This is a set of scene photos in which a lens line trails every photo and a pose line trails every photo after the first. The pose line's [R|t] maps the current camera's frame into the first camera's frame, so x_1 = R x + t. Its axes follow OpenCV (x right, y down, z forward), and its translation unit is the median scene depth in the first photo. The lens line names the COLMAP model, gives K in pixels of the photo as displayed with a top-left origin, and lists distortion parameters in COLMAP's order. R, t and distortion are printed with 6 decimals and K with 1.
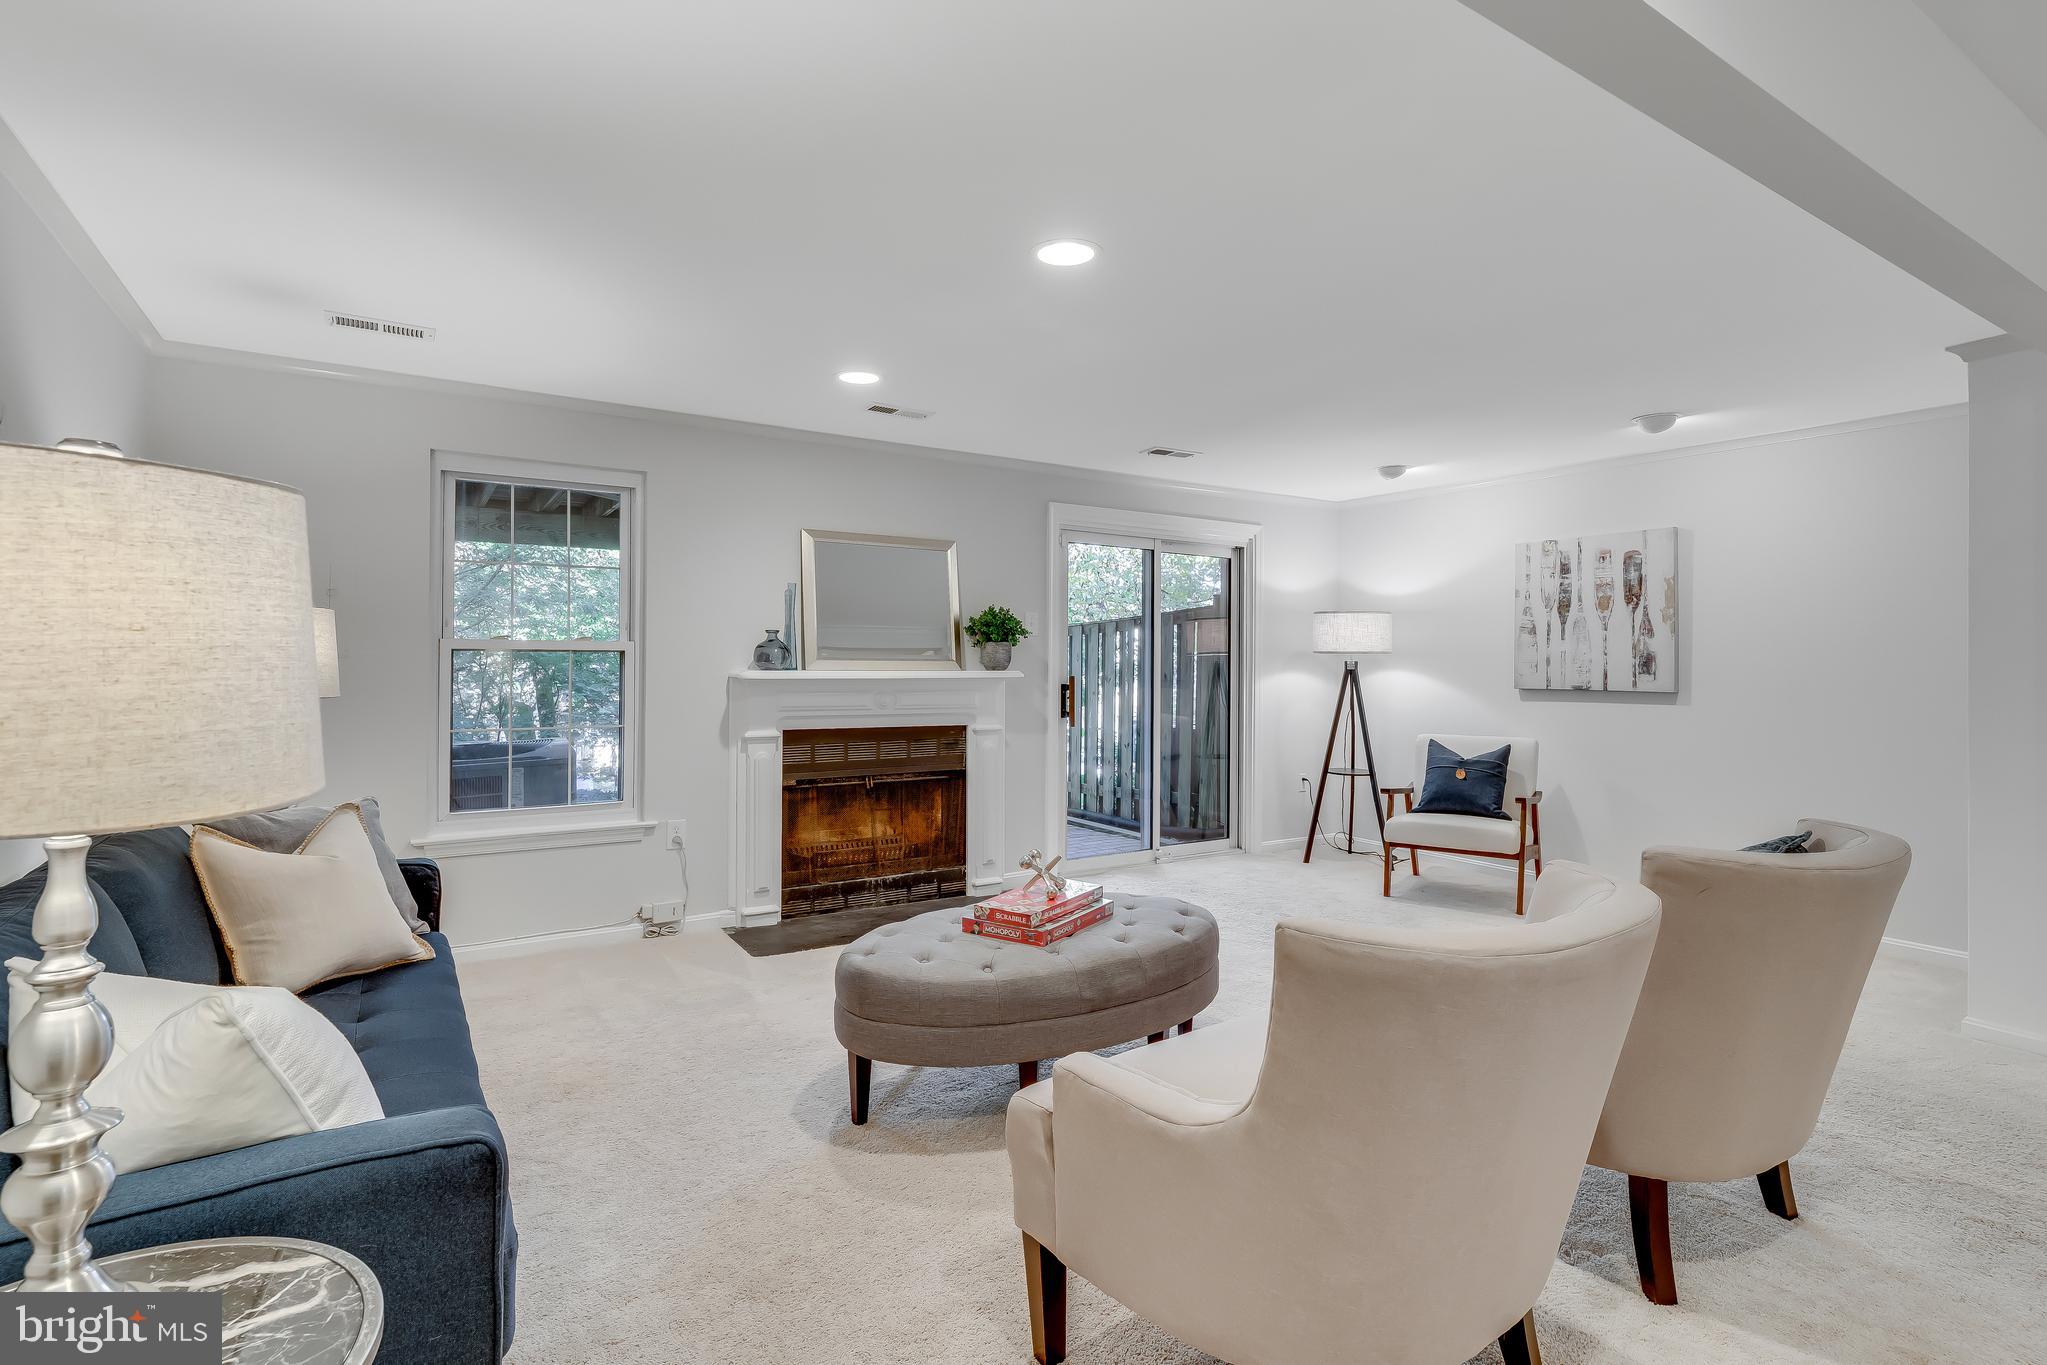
lens RADIAL K [[961.8, 0, 1025.3], [0, 961.8, 668.1], [0, 0, 1]] dist [-0.003609, 0.000051]
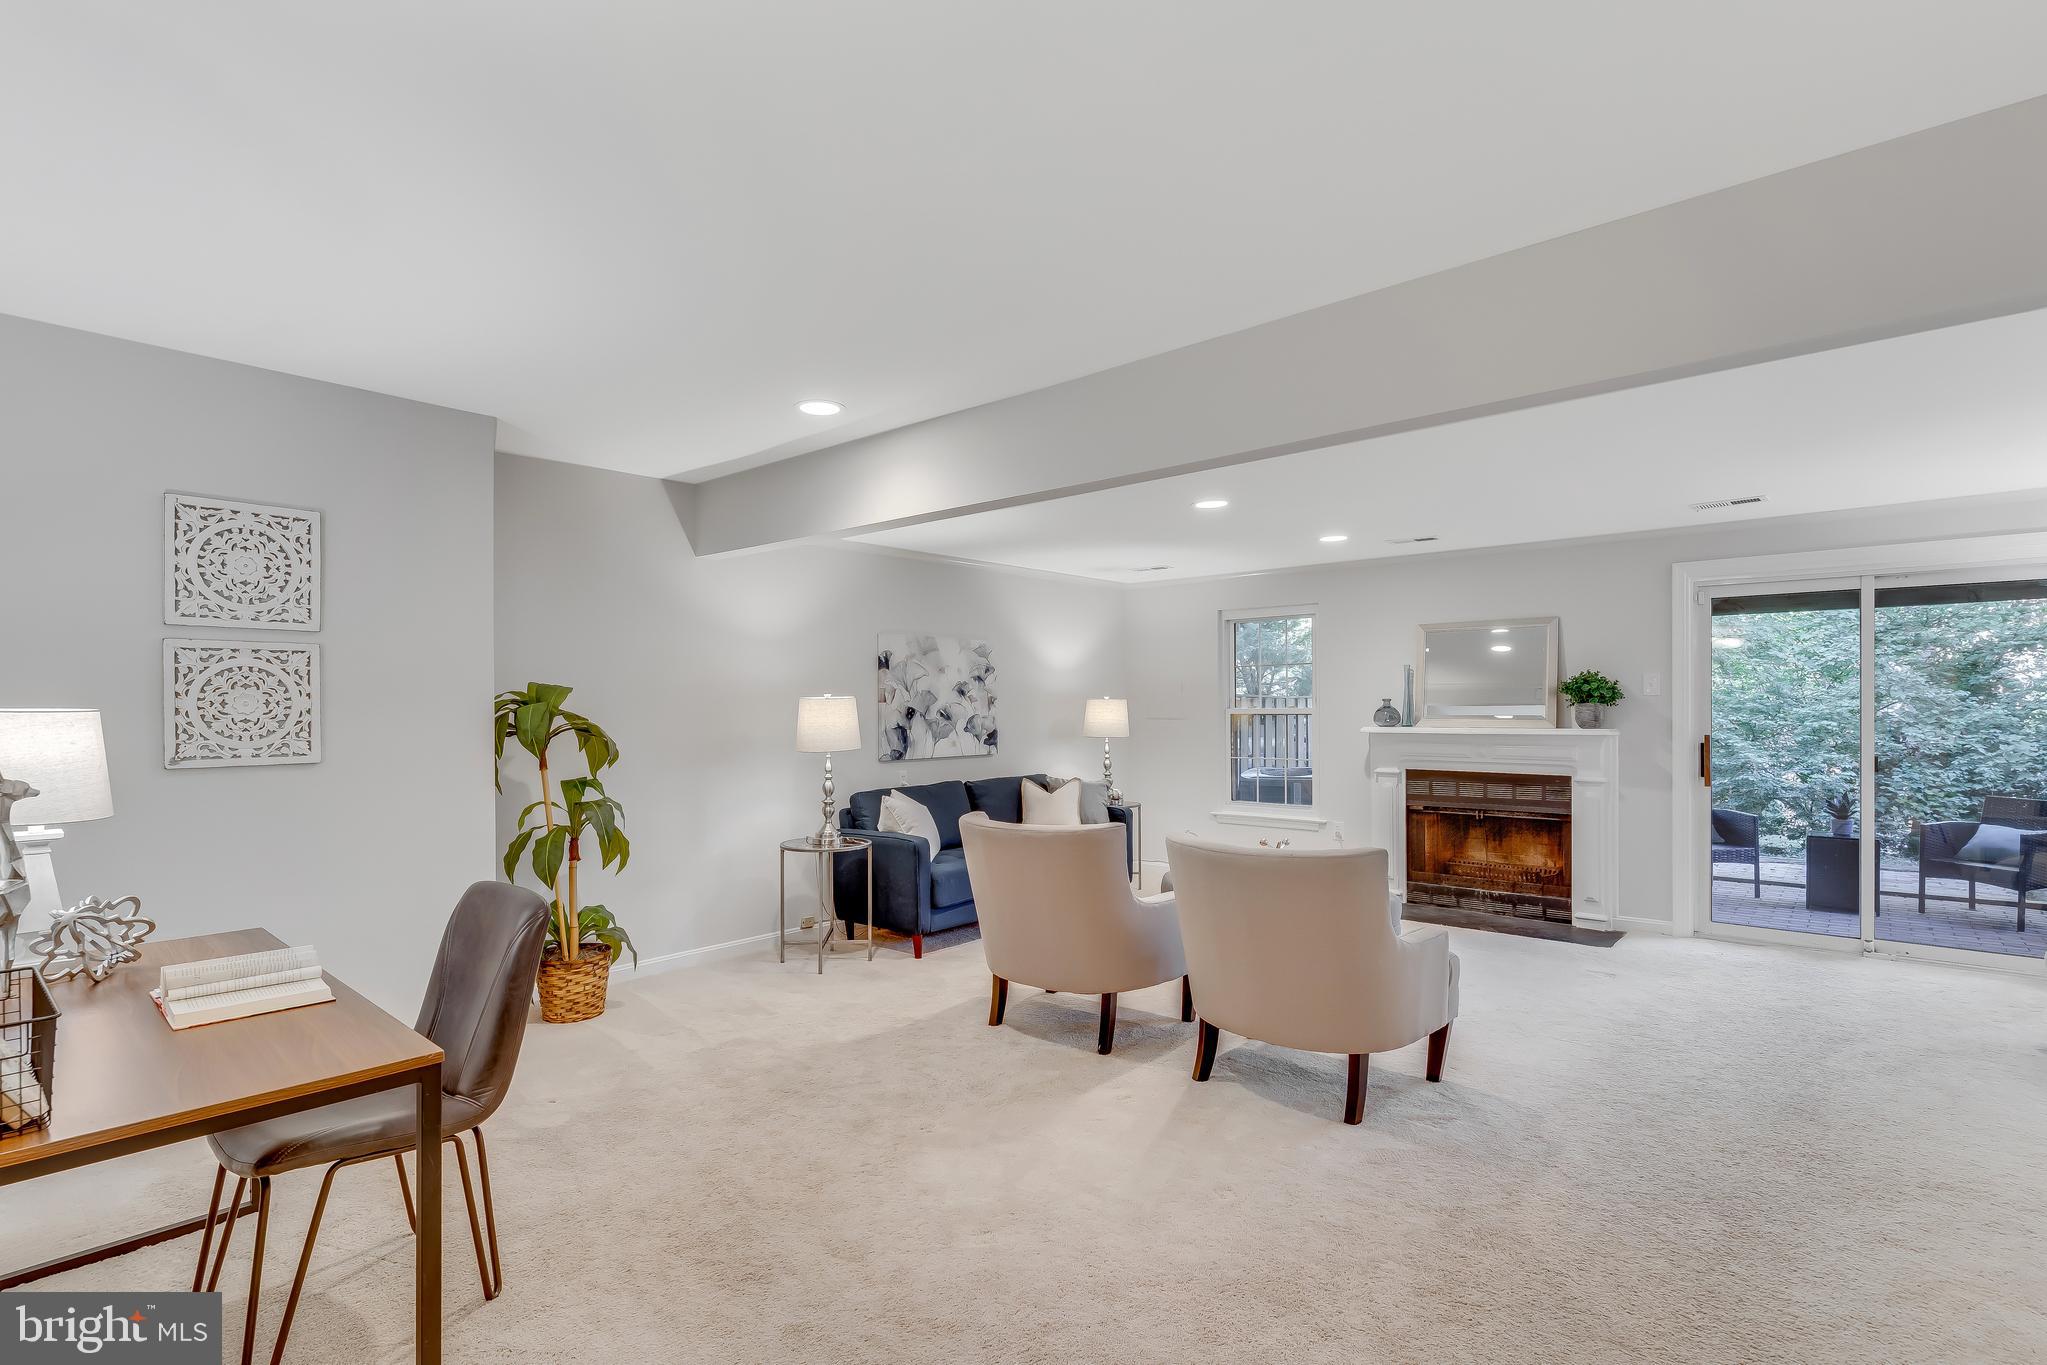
lens RADIAL K [[961.8, 0, 1011.9], [0, 961.8, 714.4], [0, 0, 1]] dist [-0.003609, 0.000051]
pose [[0.252676, 0.001379, -0.967550, 0.910224], [0.014383, 0.999883, 0.005181, -0.029991], [0.967444, -0.015225, 0.252626, 0.075723]]
